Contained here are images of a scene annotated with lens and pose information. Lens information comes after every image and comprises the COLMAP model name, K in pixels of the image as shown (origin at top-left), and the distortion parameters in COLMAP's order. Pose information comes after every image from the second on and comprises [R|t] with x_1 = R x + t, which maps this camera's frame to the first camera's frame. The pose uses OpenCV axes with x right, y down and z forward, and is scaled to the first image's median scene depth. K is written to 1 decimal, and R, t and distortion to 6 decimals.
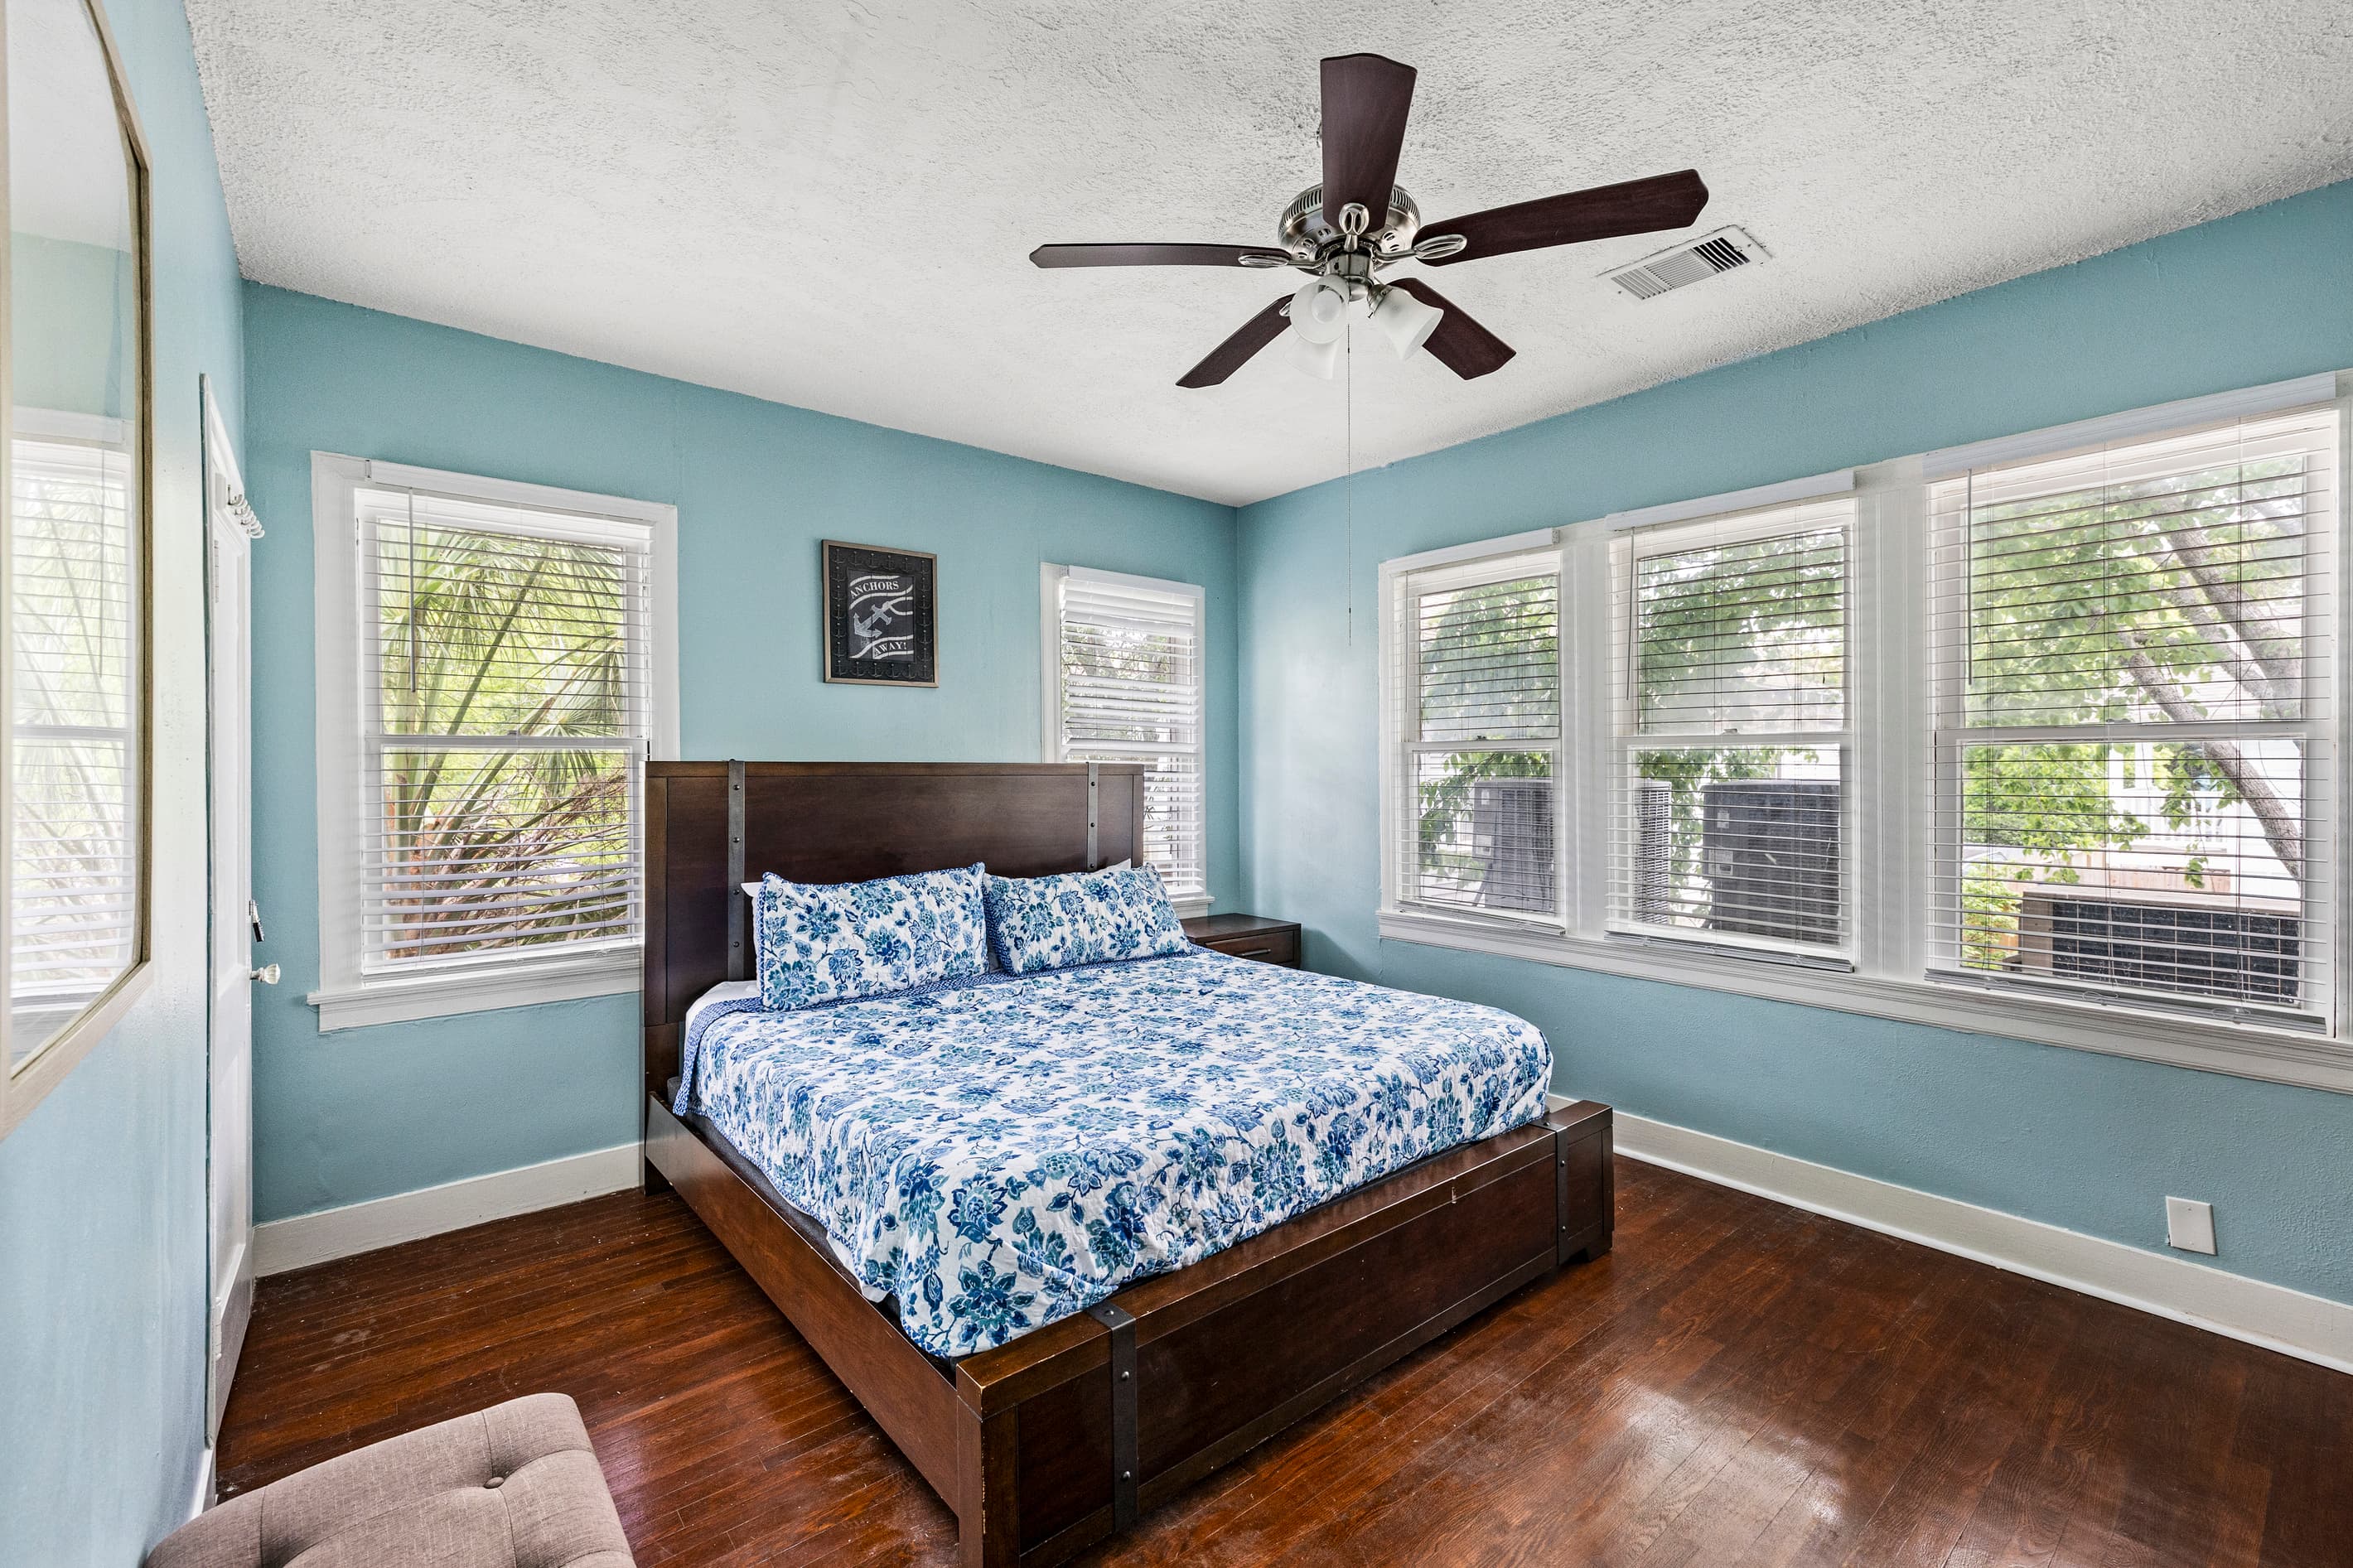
lens RADIAL K [[999.7, 0, 1176.5], [0, 999.7, 784.0], [0, 0, 1]] dist [0.001332, 0.000014]
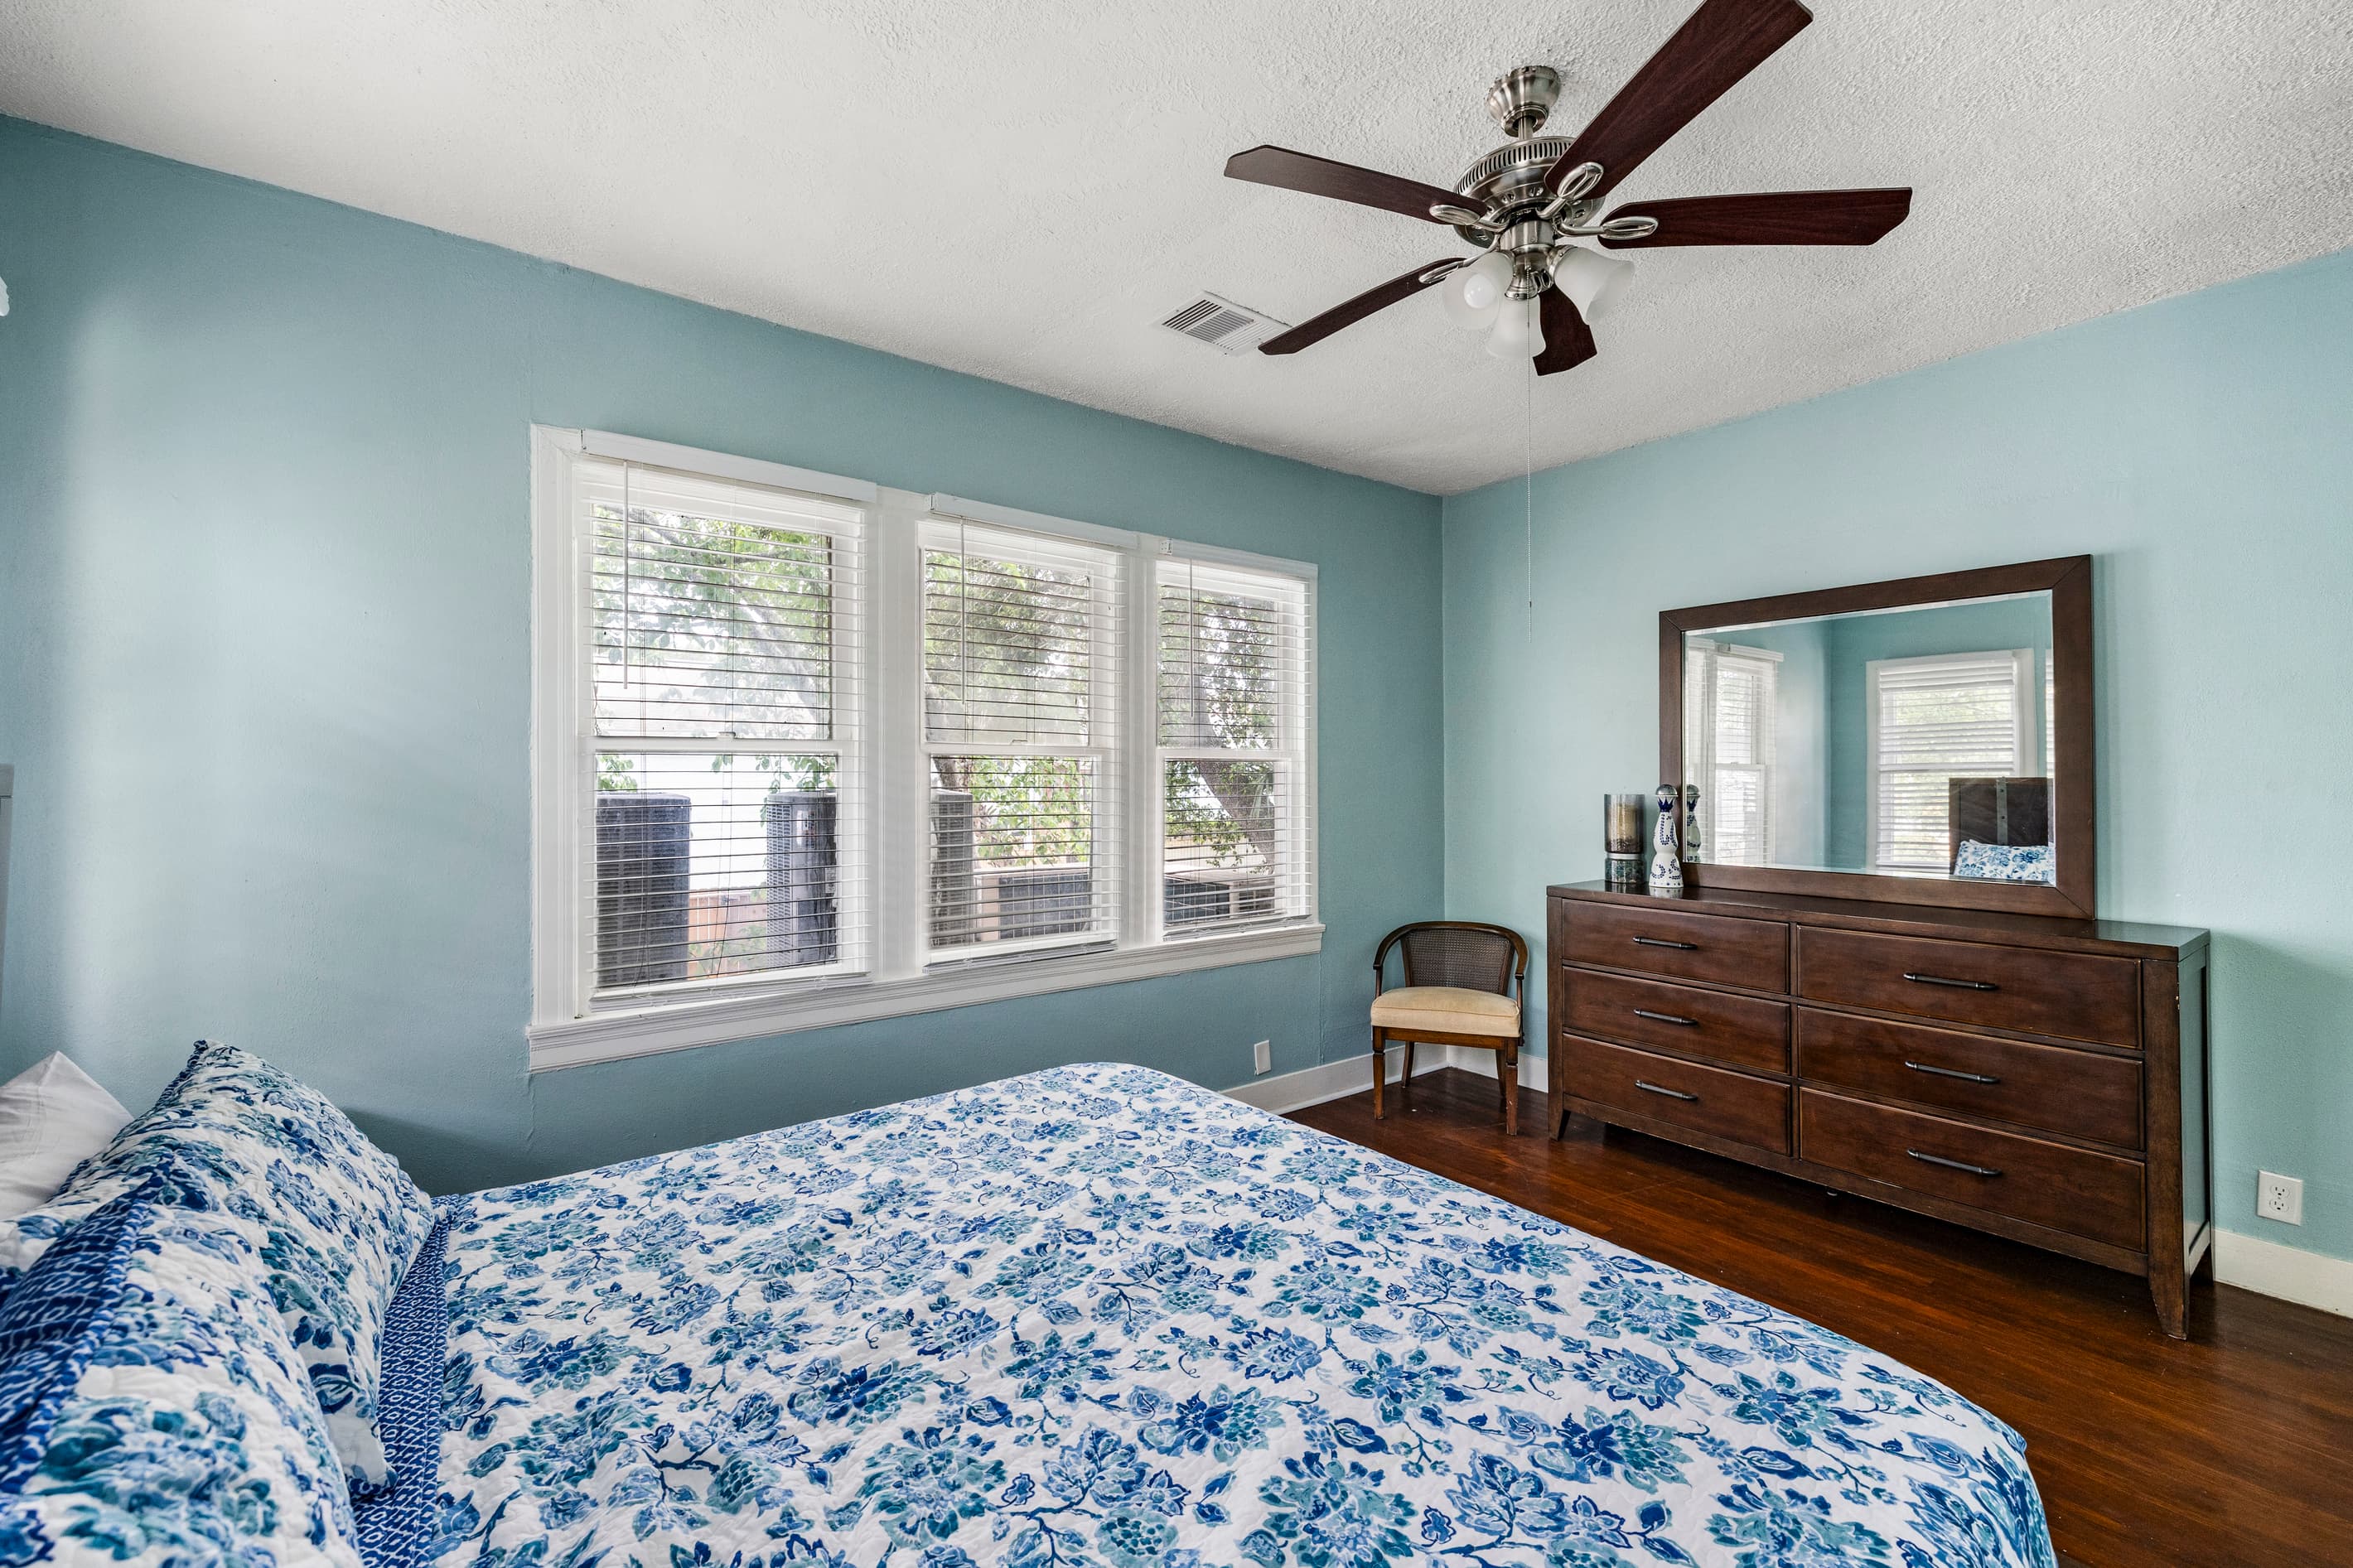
lens RADIAL K [[999.7, 0, 1176.5], [0, 999.7, 784.0], [0, 0, 1]] dist [0.001332, 0.000014]
pose [[0.023561, 0.005172, 0.999709, -0.652287], [0.011327, 0.999921, -0.005440, -0.005294], [-0.999658, 0.011452, 0.023501, 1.138966]]
